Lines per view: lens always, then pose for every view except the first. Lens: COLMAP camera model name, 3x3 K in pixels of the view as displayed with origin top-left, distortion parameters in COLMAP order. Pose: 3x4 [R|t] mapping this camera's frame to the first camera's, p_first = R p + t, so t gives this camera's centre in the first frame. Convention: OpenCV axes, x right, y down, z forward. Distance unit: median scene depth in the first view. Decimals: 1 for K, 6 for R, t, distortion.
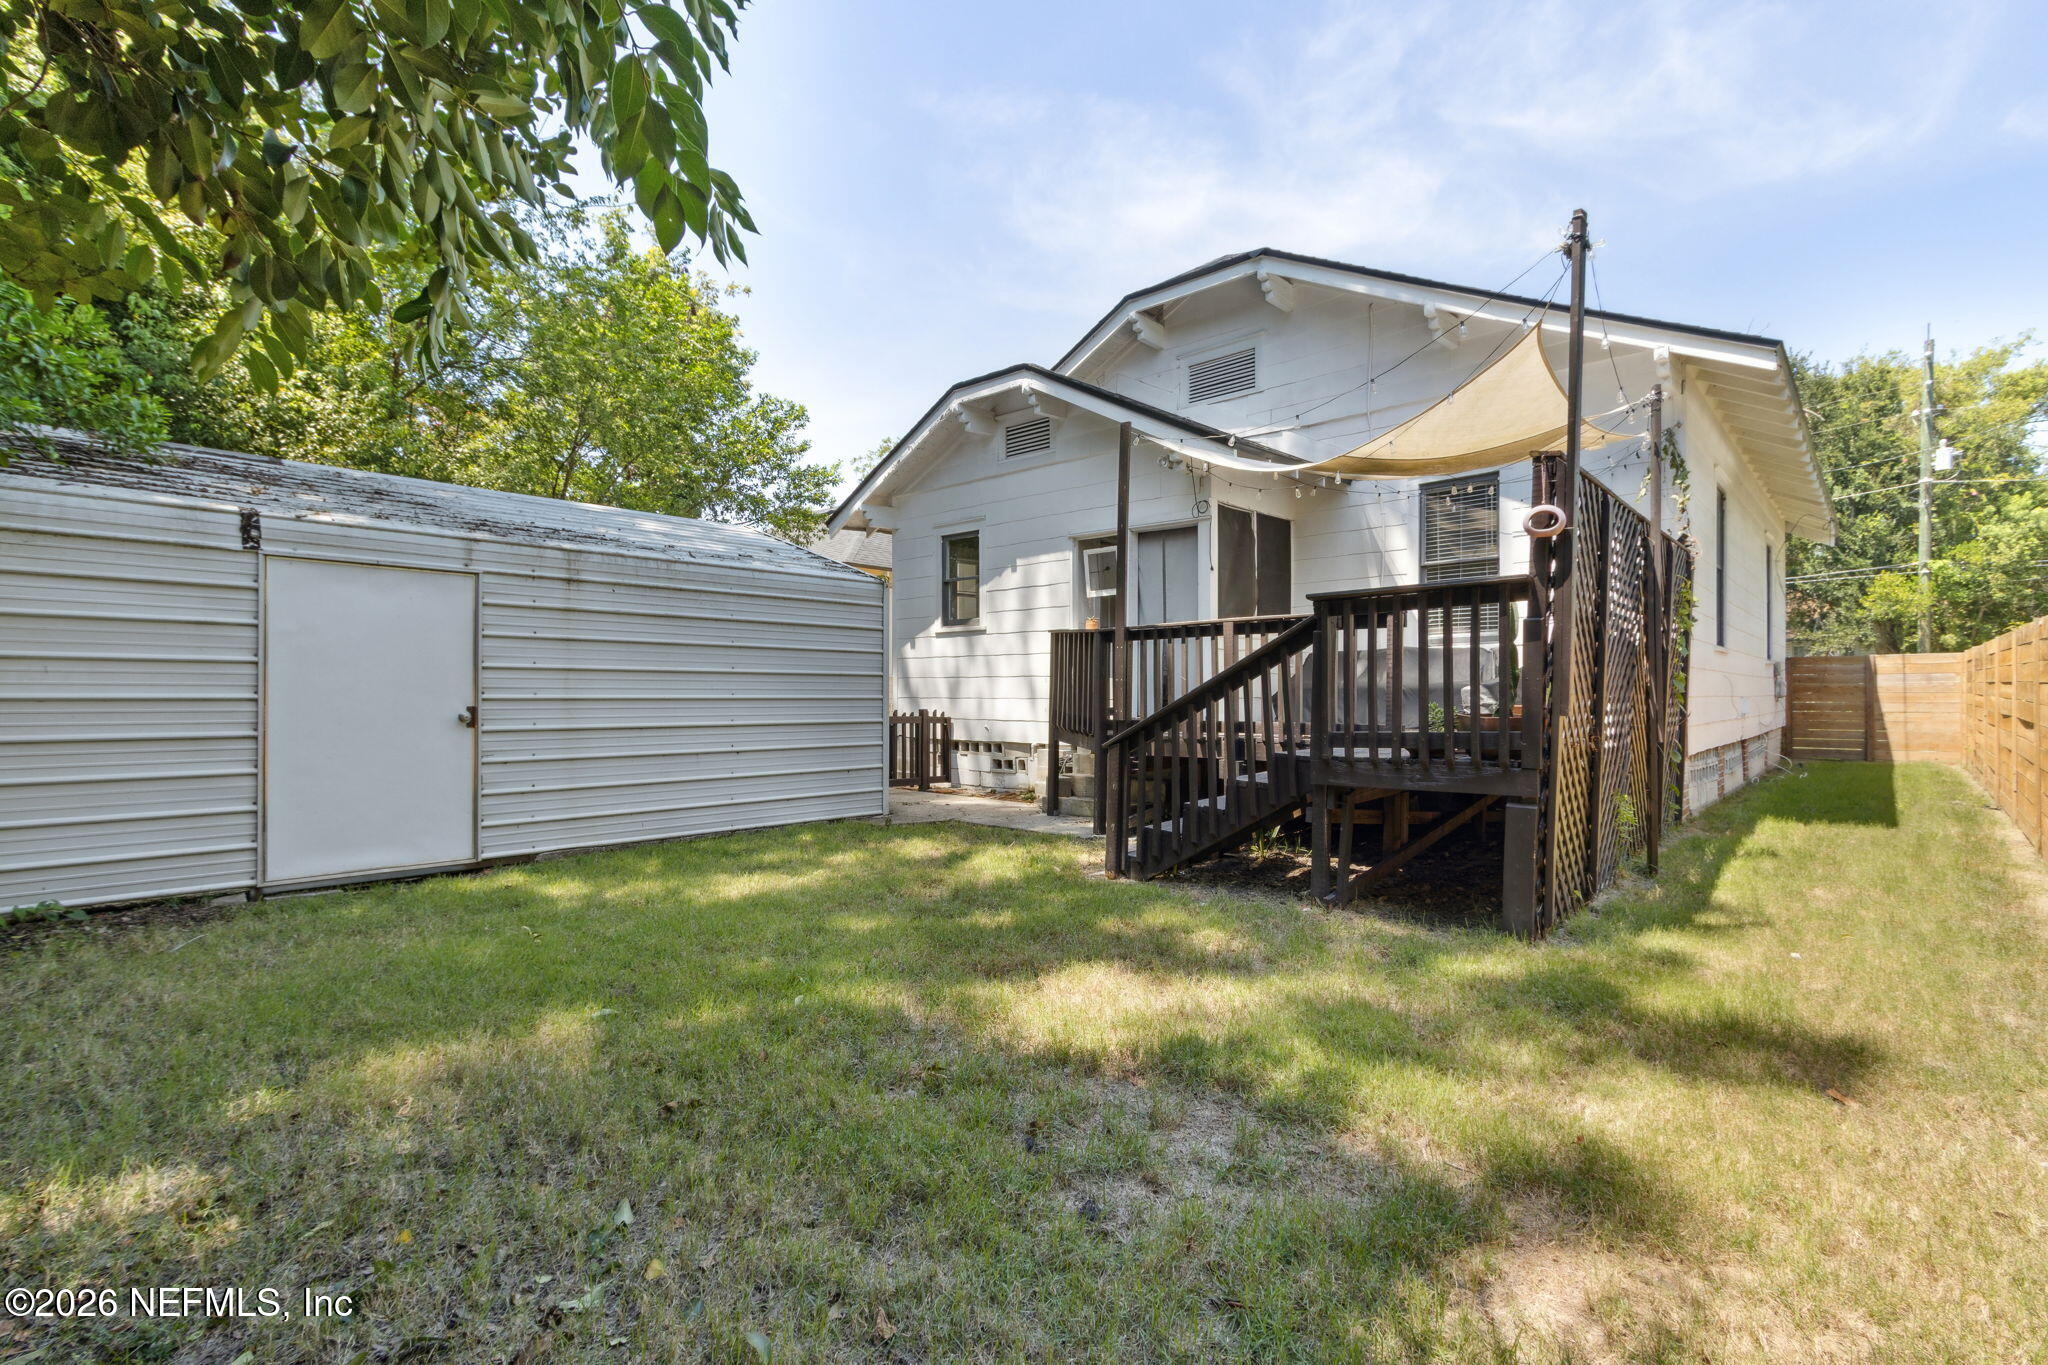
lens RADIAL K [[950.8, 0, 1004.8], [0, 950.8, 685.9], [0, 0, 1]] dist [-0.001256, -0.000316]
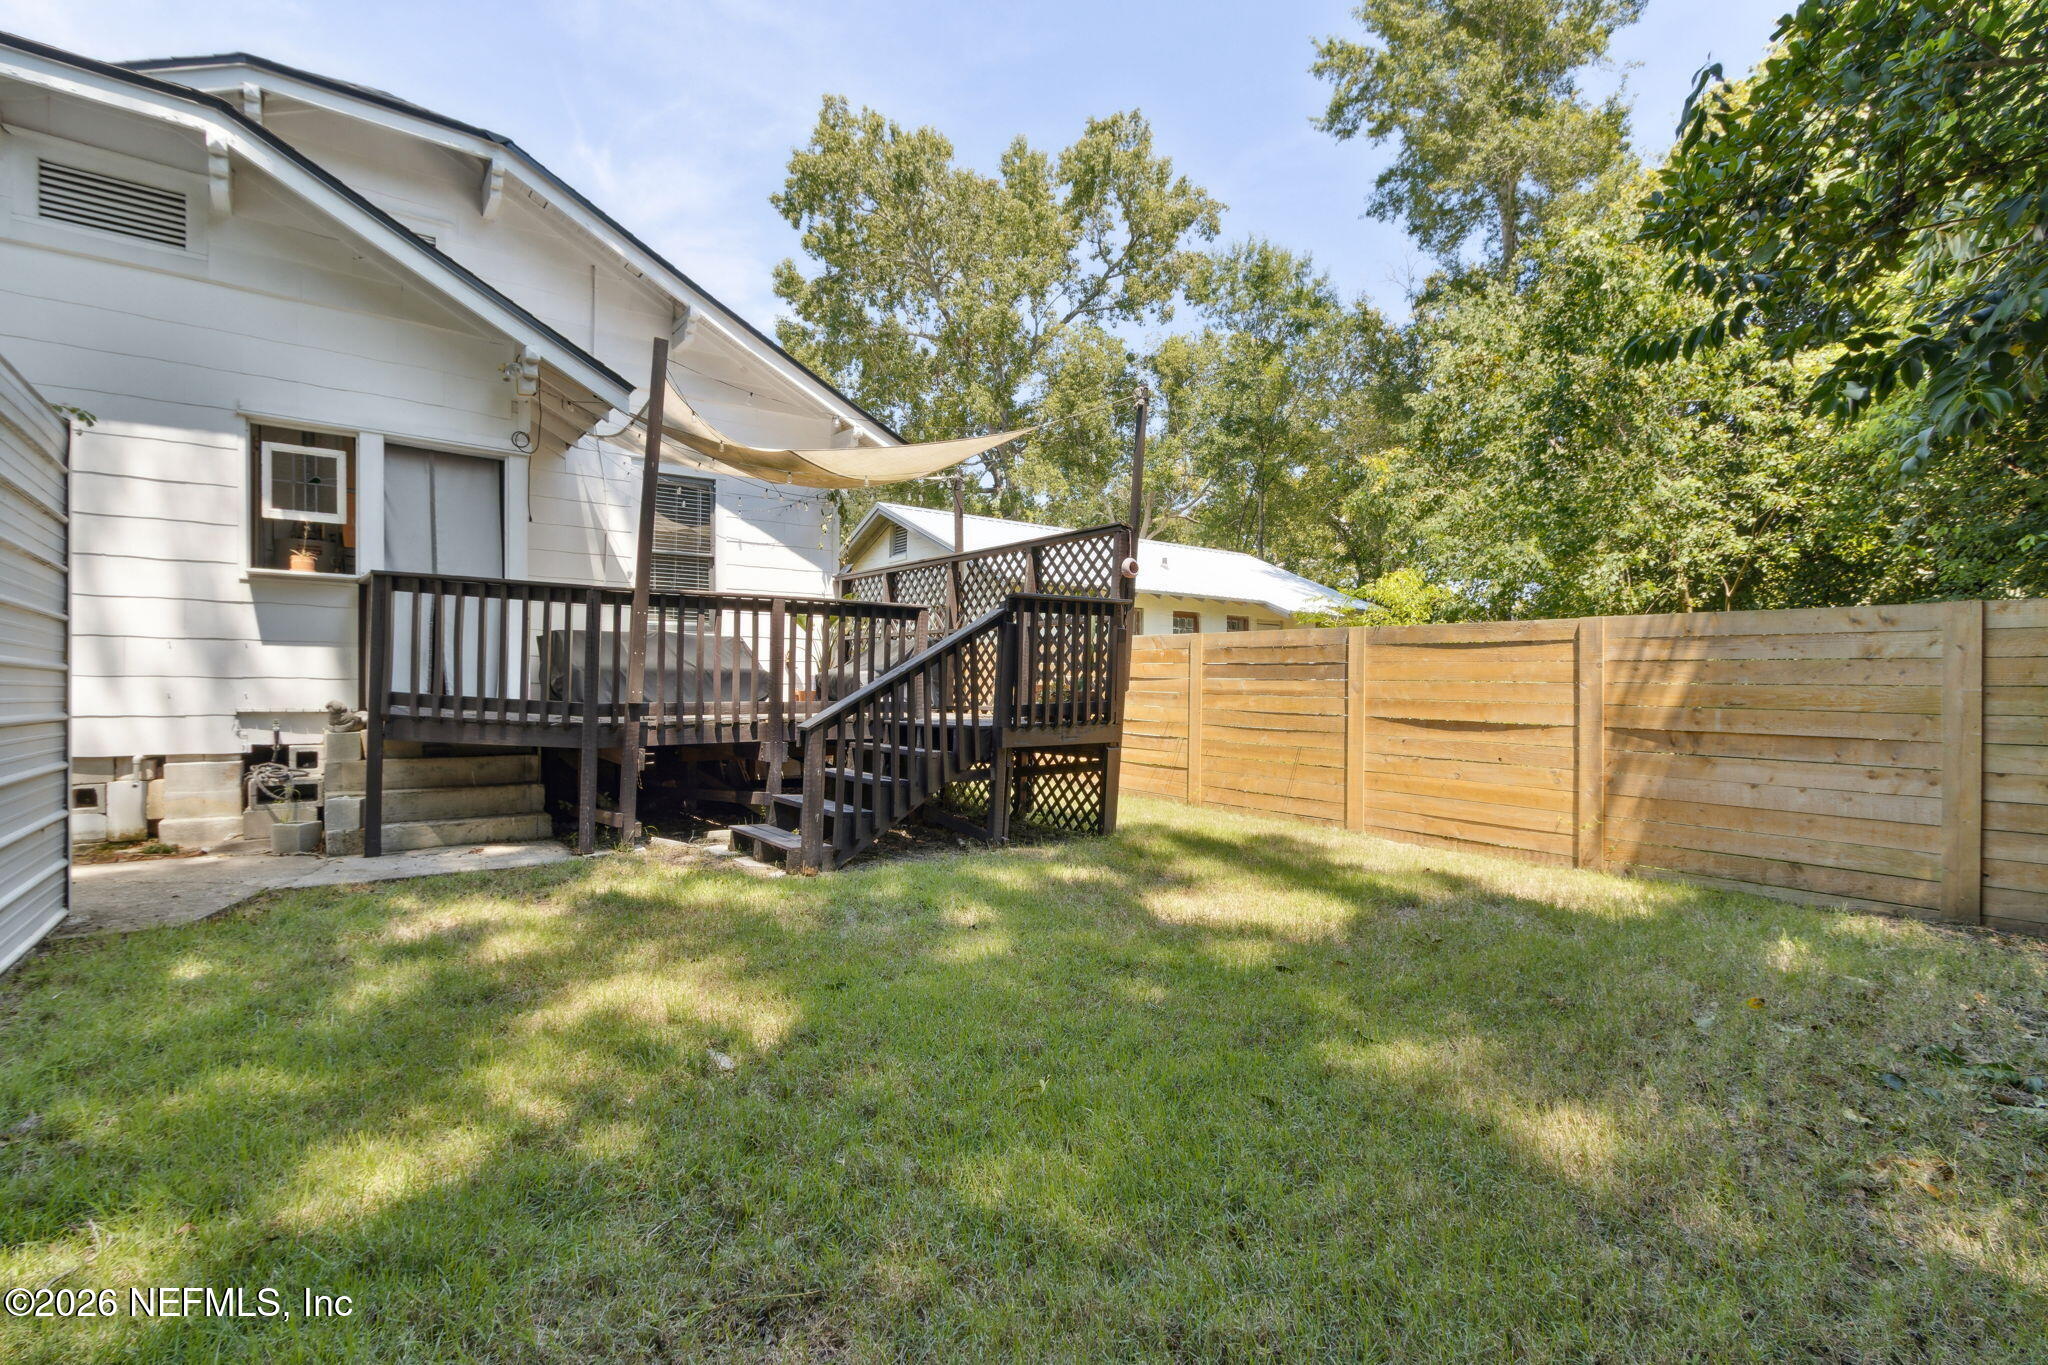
lens RADIAL K [[936.3, 0, 1012.1], [0, 936.3, 694.0], [0, 0, 1]] dist [0.000643, 0.000035]
pose [[0.182709, -0.002433, 0.983164, -0.451081], [-0.013263, 0.999900, 0.004939, 0.016280], [-0.983077, -0.013942, 0.182659, 0.405916]]
